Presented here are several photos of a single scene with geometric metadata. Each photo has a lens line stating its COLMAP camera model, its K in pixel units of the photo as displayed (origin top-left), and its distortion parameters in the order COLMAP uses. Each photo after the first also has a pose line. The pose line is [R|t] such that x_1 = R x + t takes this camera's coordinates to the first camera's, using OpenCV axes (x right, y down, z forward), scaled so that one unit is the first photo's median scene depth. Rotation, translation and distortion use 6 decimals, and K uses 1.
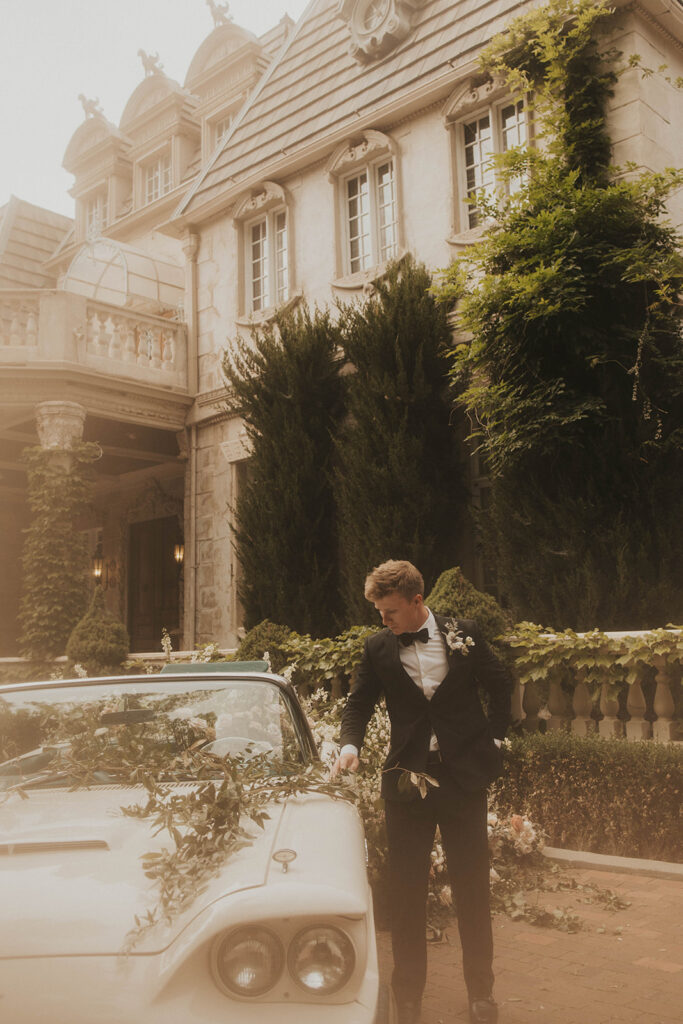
lens RADIAL K [[1012.7, 0, 354.3], [0, 1012.7, 486.2], [0, 0, 1]] dist [0.000520, -0.004378]
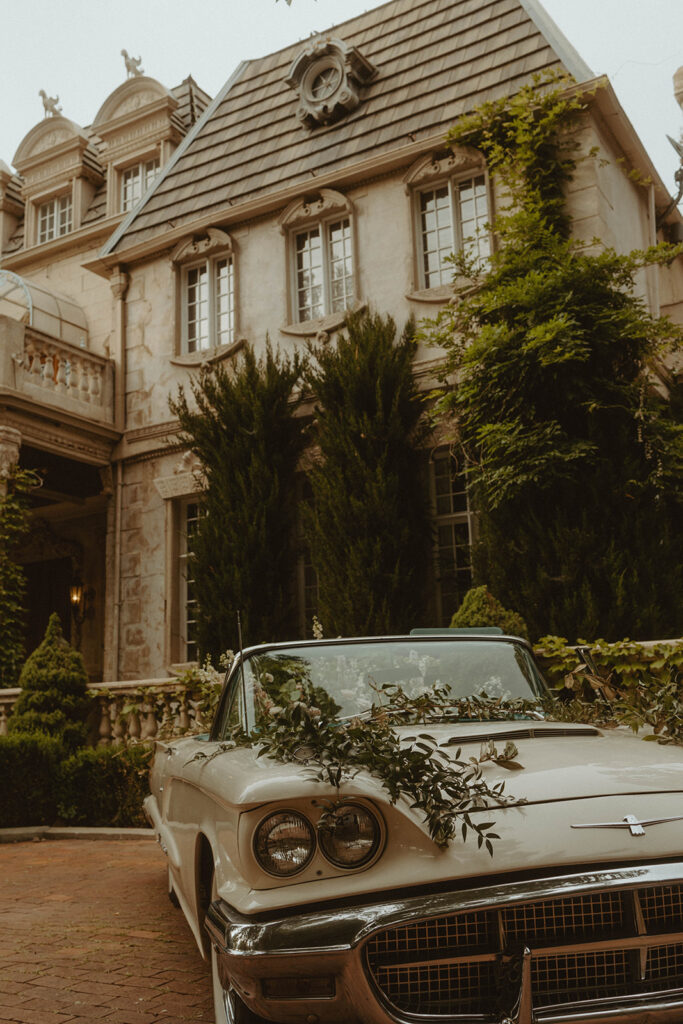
lens RADIAL K [[1012.7, 0, 354.3], [0, 1012.7, 486.2], [0, 0, 1]] dist [0.000520, -0.004378]
pose [[0.975223, 0.045802, 0.216431, -0.159602], [-0.029716, 0.996588, -0.077006, 0.036272], [-0.219220, 0.068667, 0.973256, -0.015166]]
